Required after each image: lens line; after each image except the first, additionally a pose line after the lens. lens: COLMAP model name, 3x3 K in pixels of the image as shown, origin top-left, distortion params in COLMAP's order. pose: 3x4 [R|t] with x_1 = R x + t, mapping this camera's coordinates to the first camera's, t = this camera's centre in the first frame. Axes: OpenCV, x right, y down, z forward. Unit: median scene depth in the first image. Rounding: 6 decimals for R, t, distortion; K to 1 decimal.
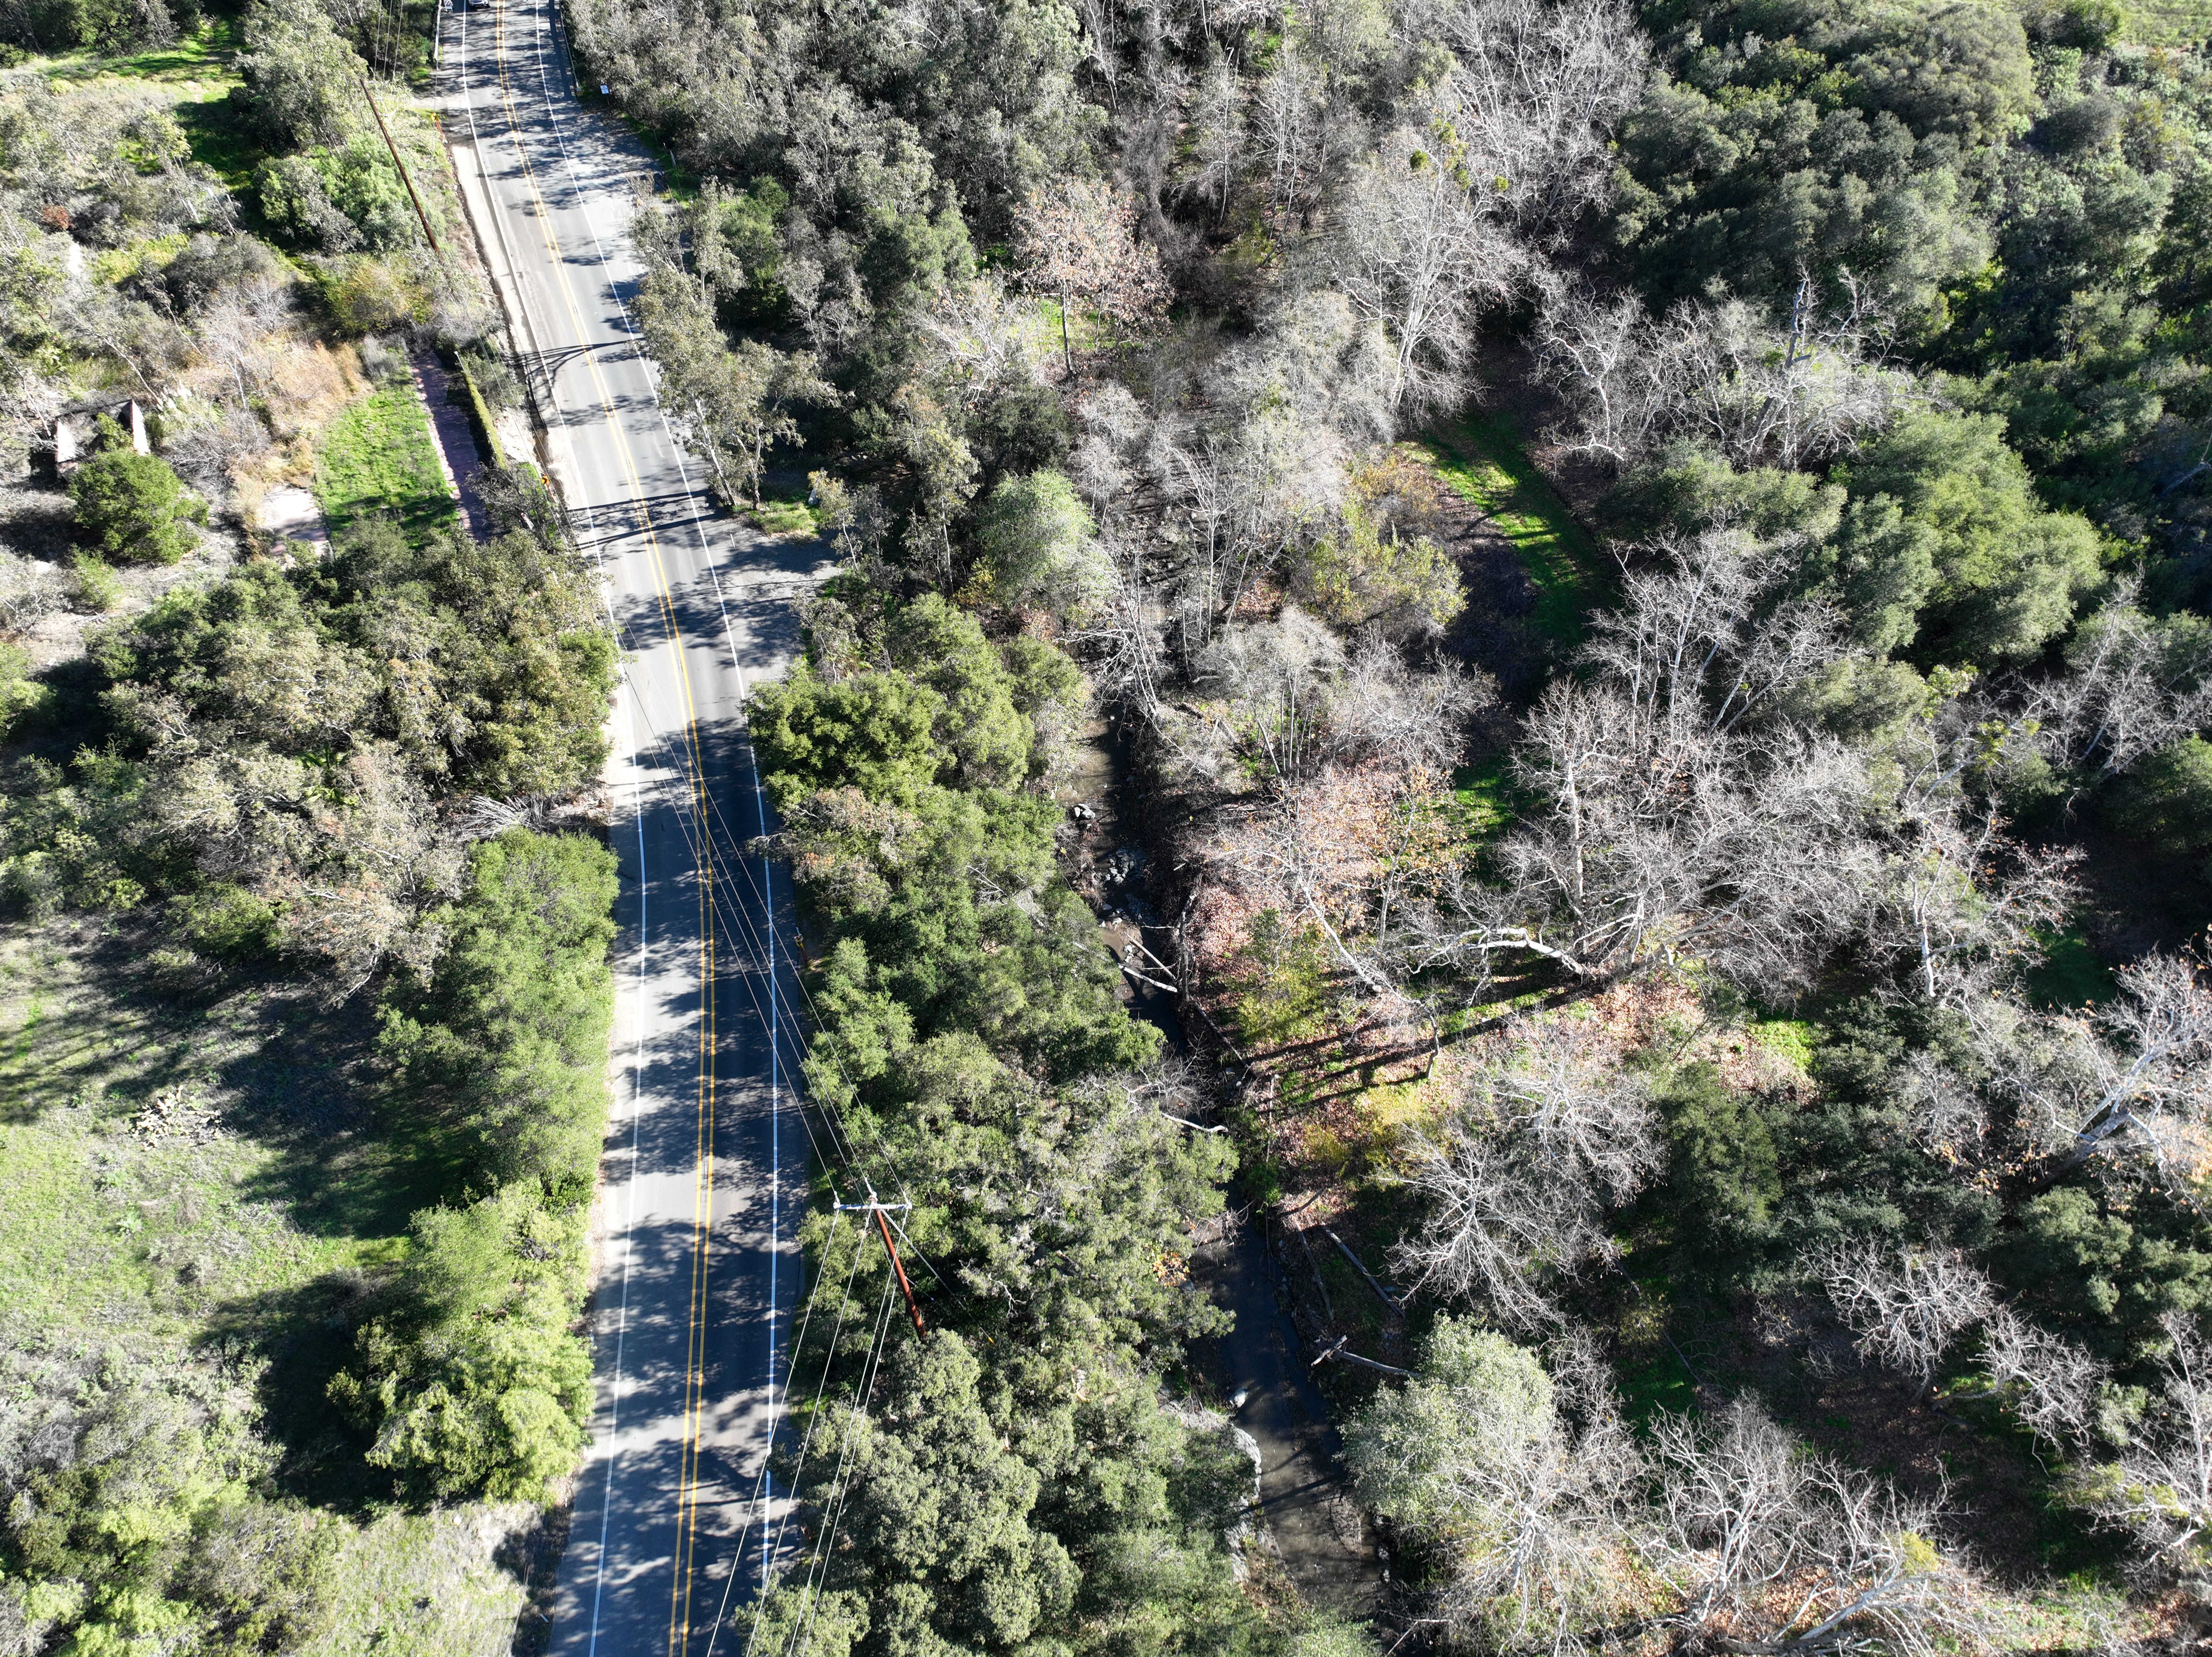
lens RADIAL K [[1546.3, 0, 1106.0], [0, 1546.3, 828.5], [0, 0, 1]] dist [-0.015412, 0.036467]
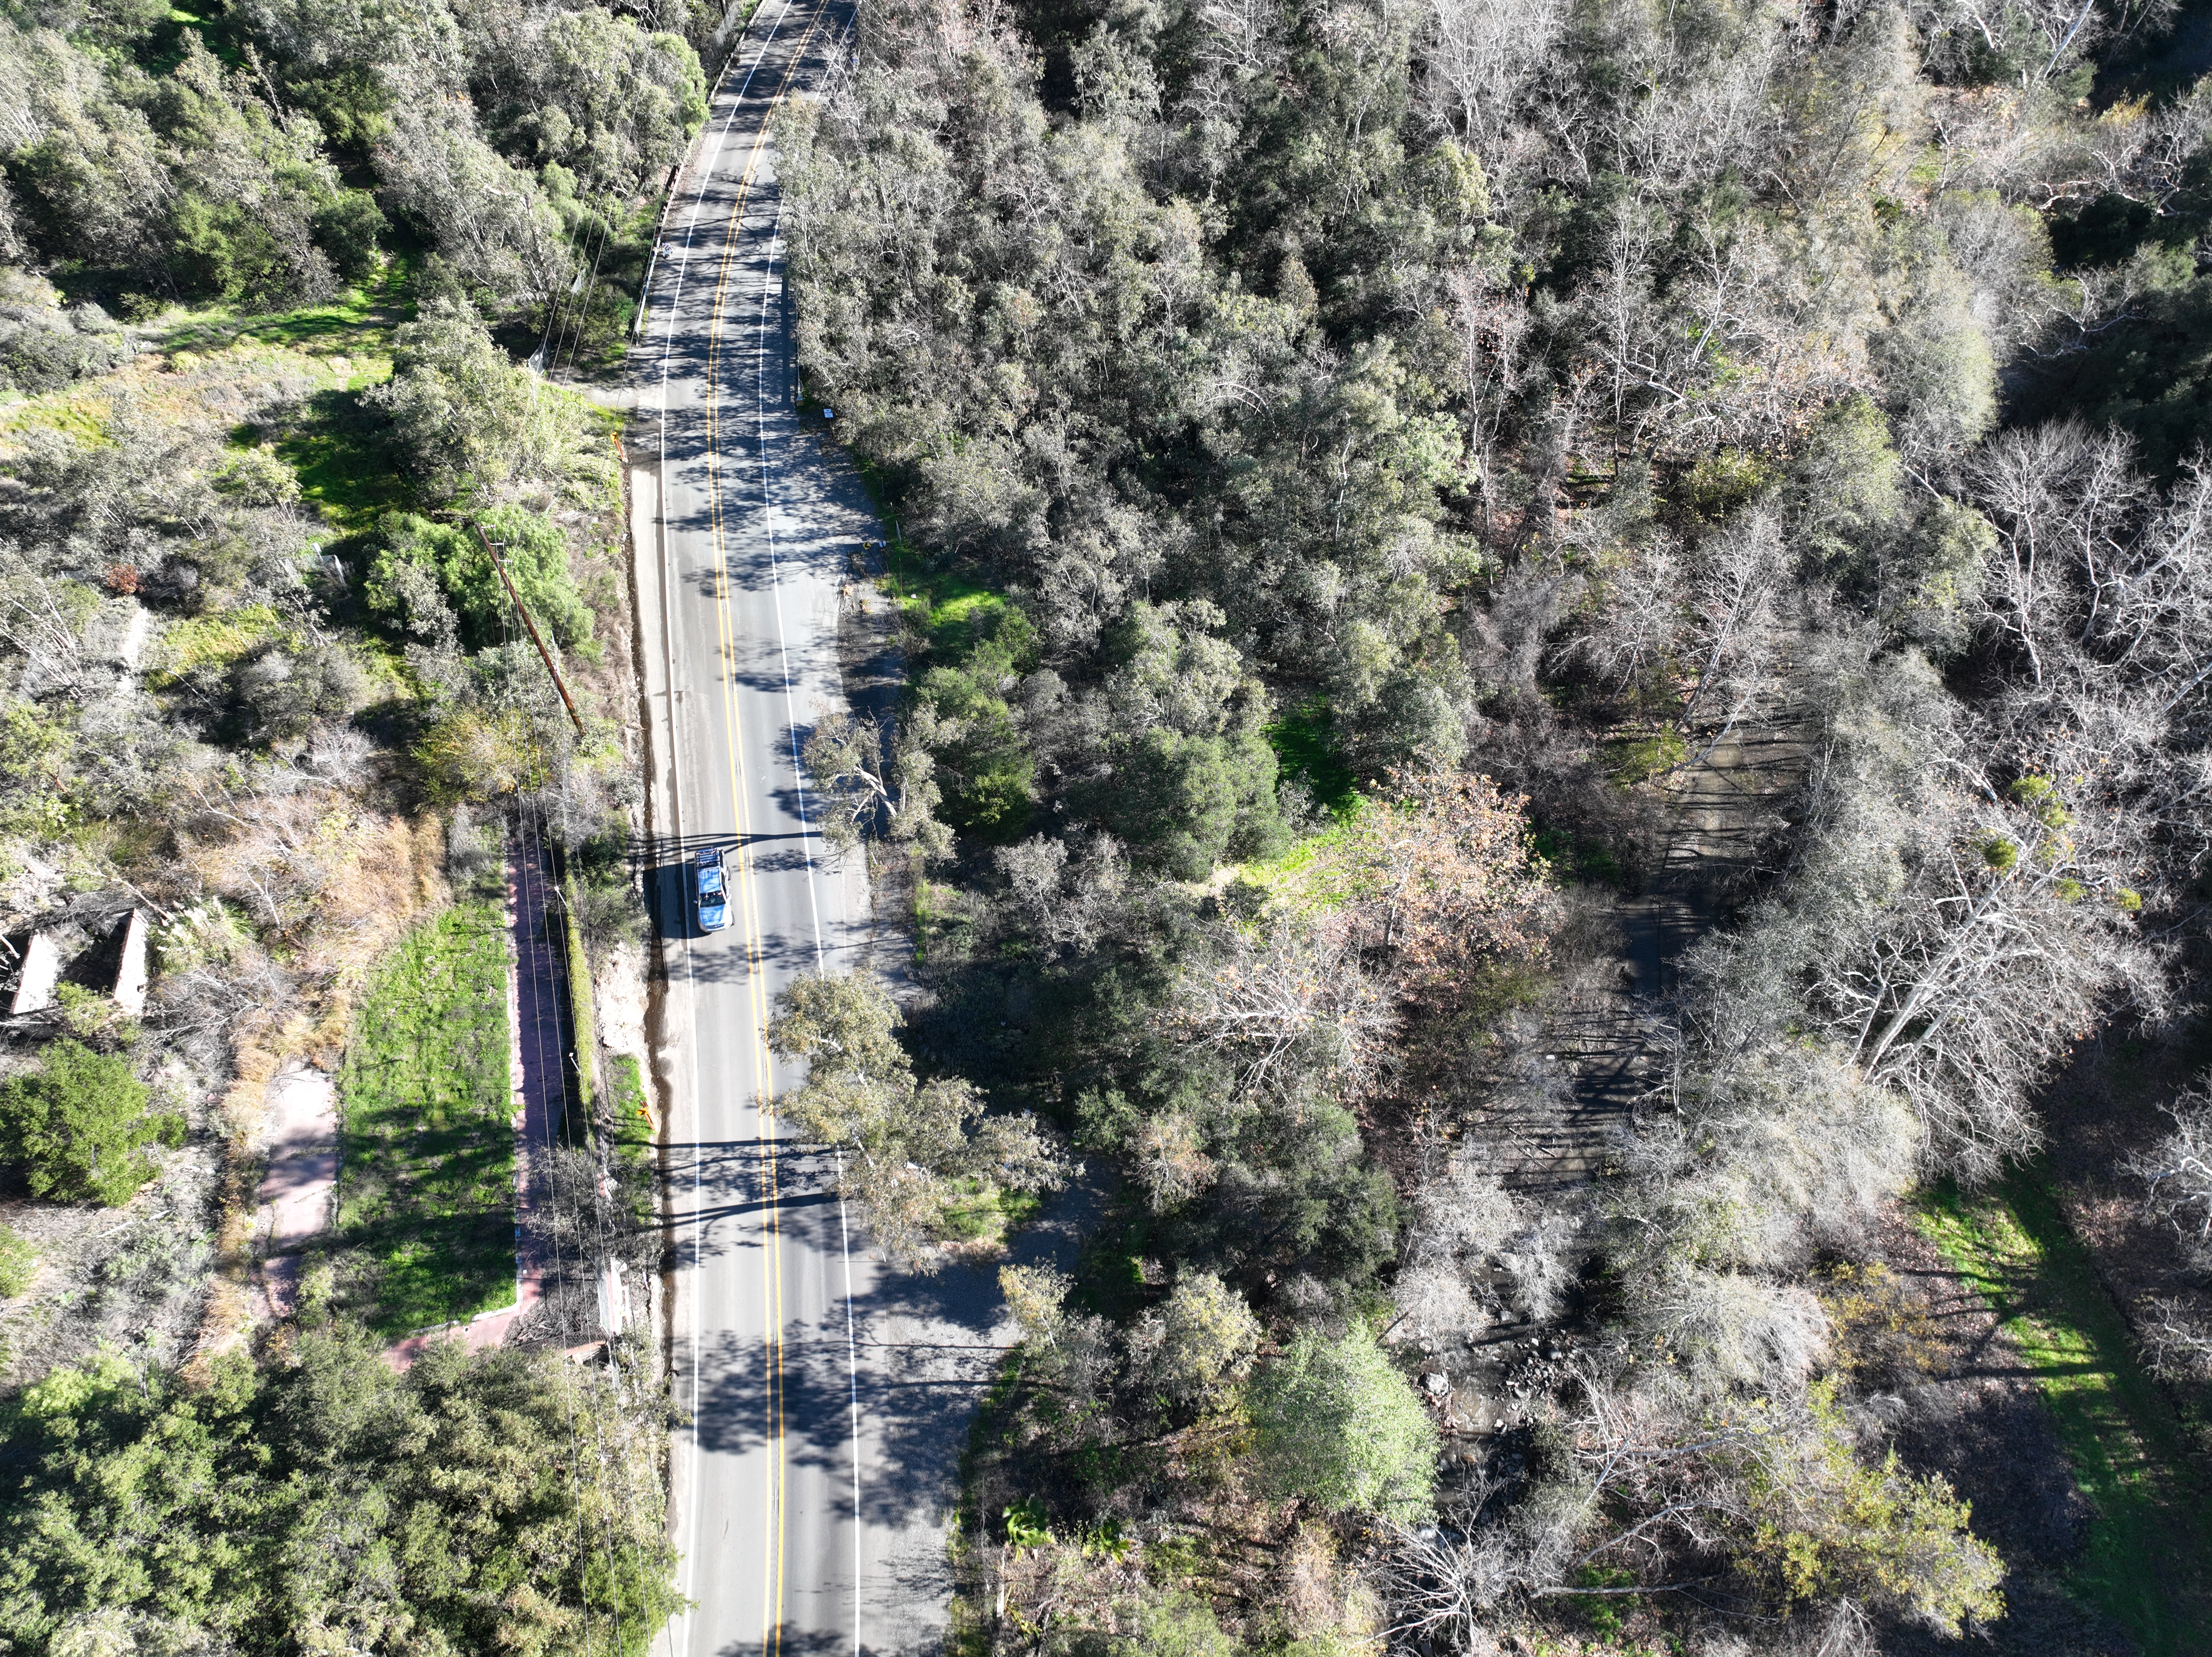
lens RADIAL K [[1531.0, 0, 1106.0], [0, 1531.0, 828.5], [0, 0, 1]] dist [0.012214, 0.002076]
pose [[0.983848, 0.138093, -0.113898, -0.090441], [-0.137310, 0.990419, 0.014726, -0.397021], [0.114840, 0.001151, 0.993383, 0.322328]]
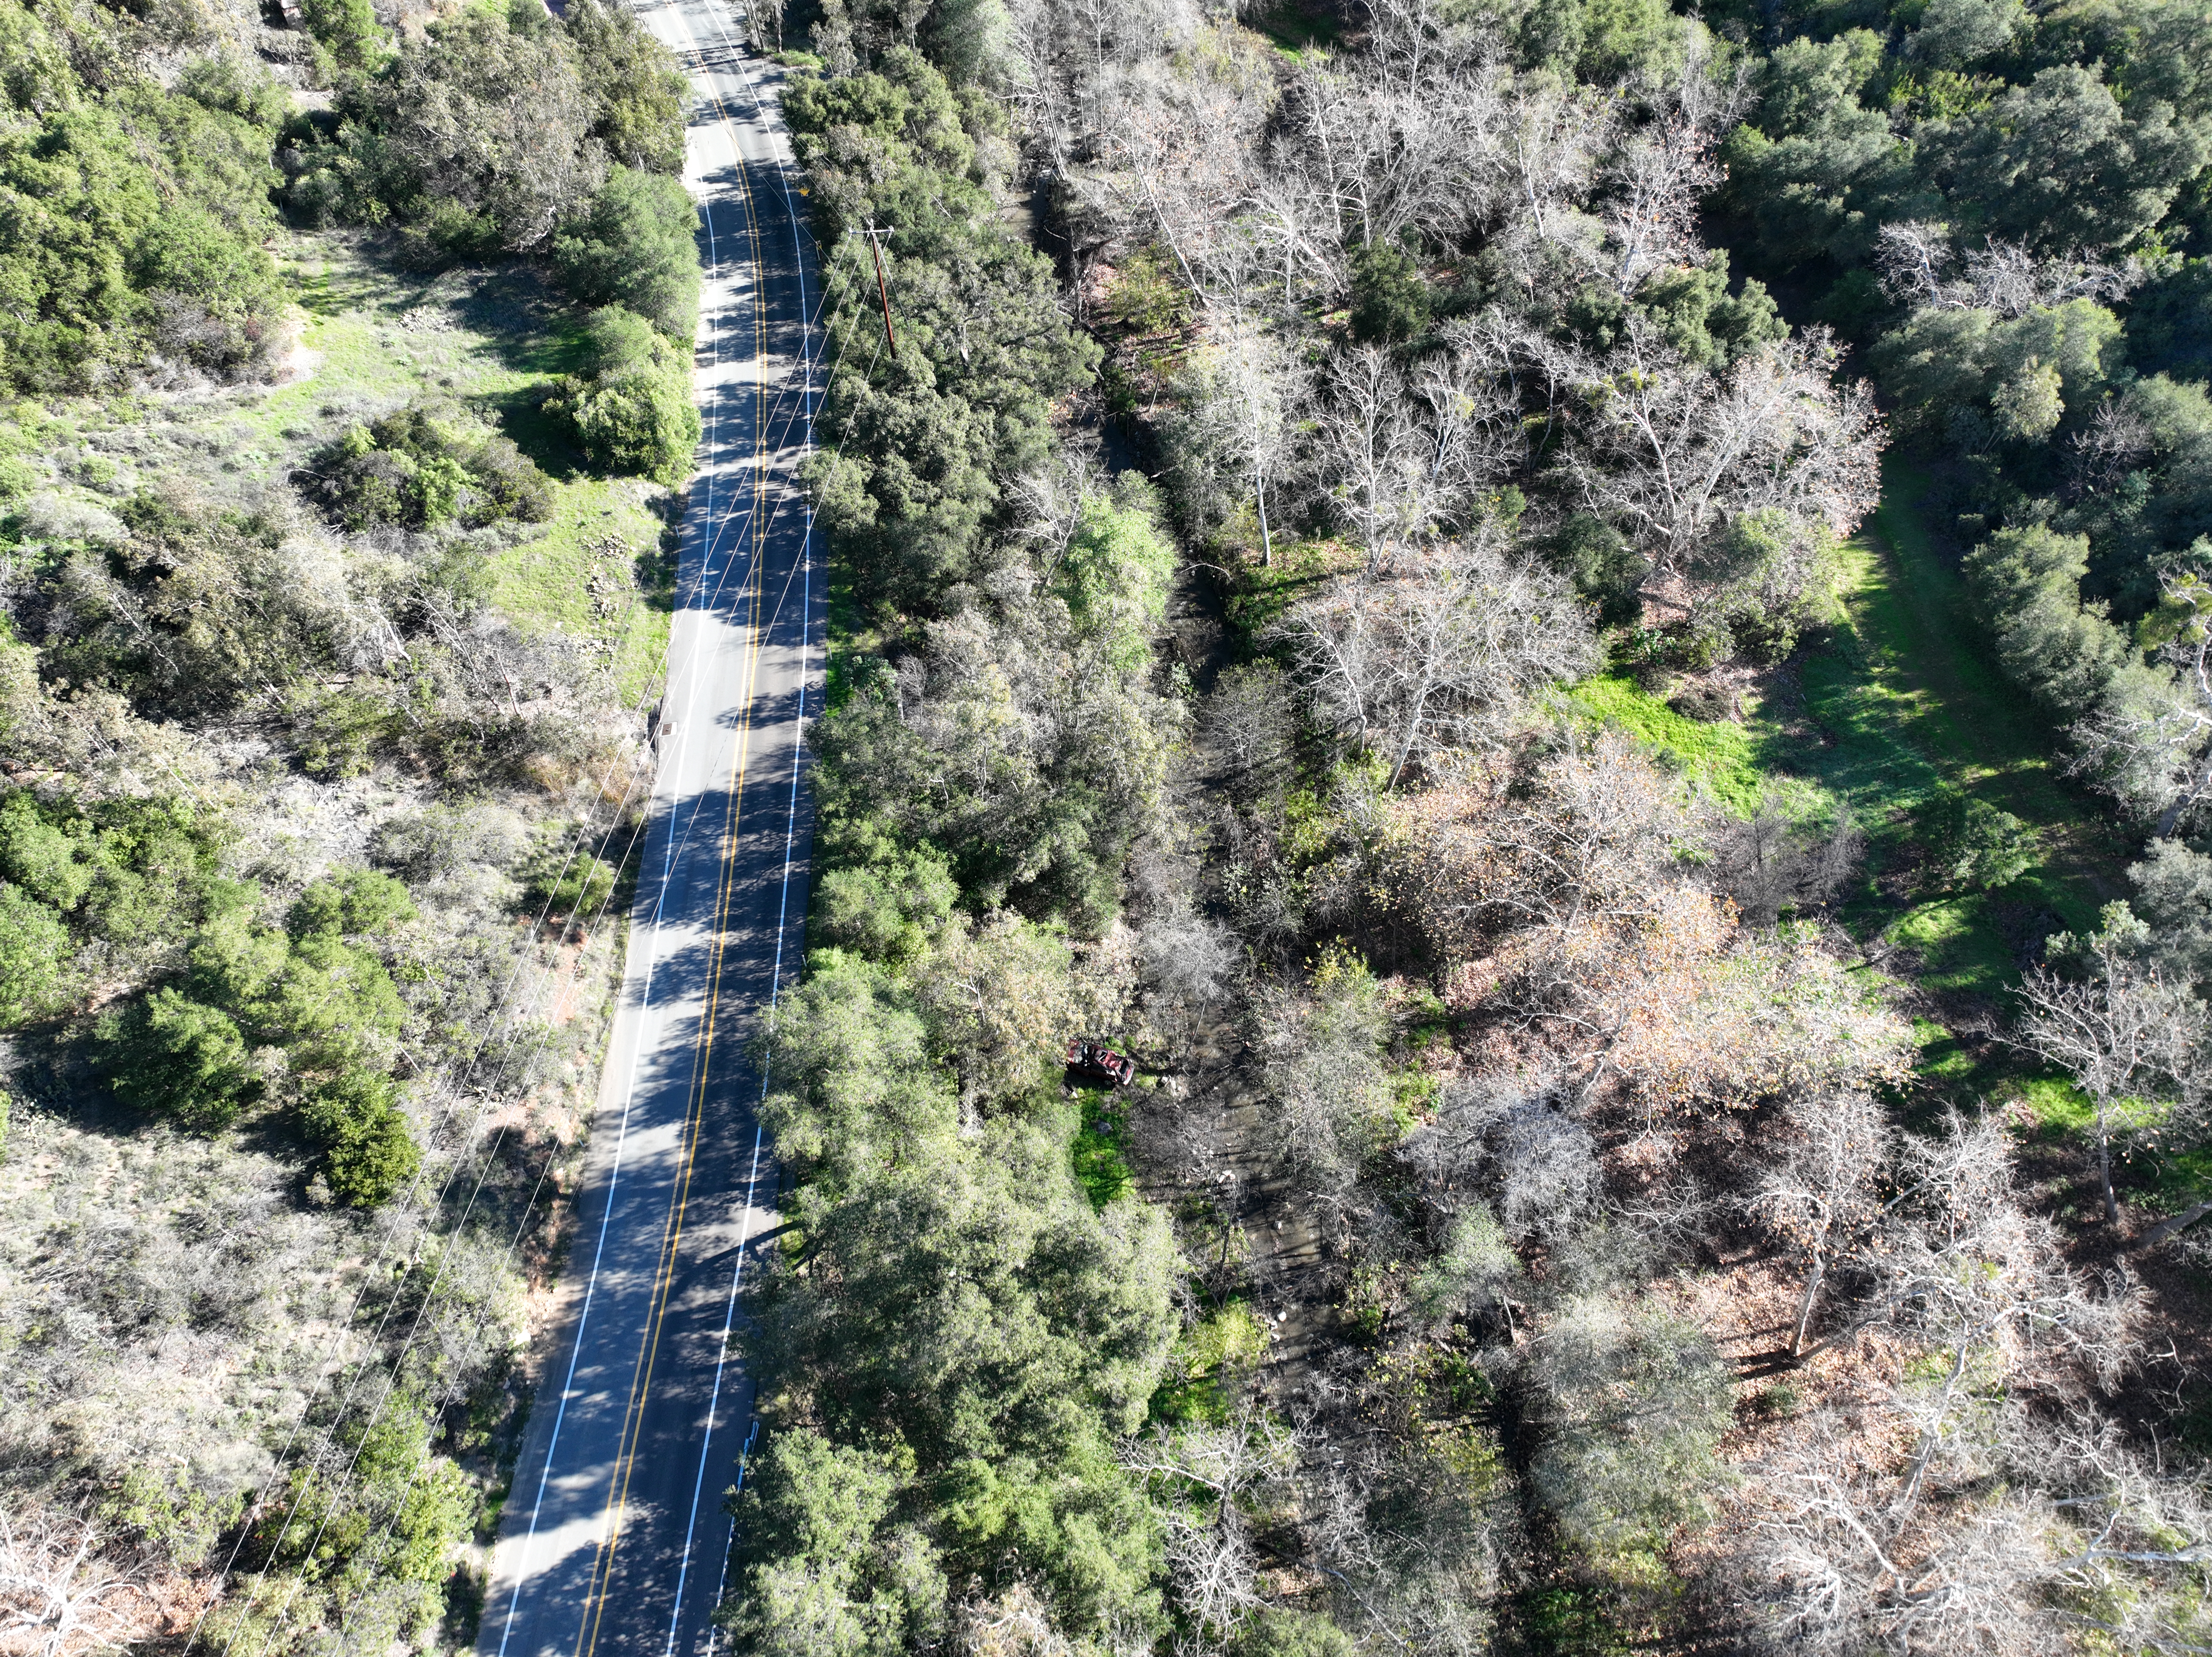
lens RADIAL K [[1554.9, 0, 1106.0], [0, 1554.9, 828.5], [0, 0, 1]] dist [-0.001012, 0.008693]
pose [[0.999881, -0.012205, 0.009406, 0.049031], [0.012254, 0.999911, -0.005208, 0.514605], [-0.009341, 0.005323, 0.999942, -0.415964]]
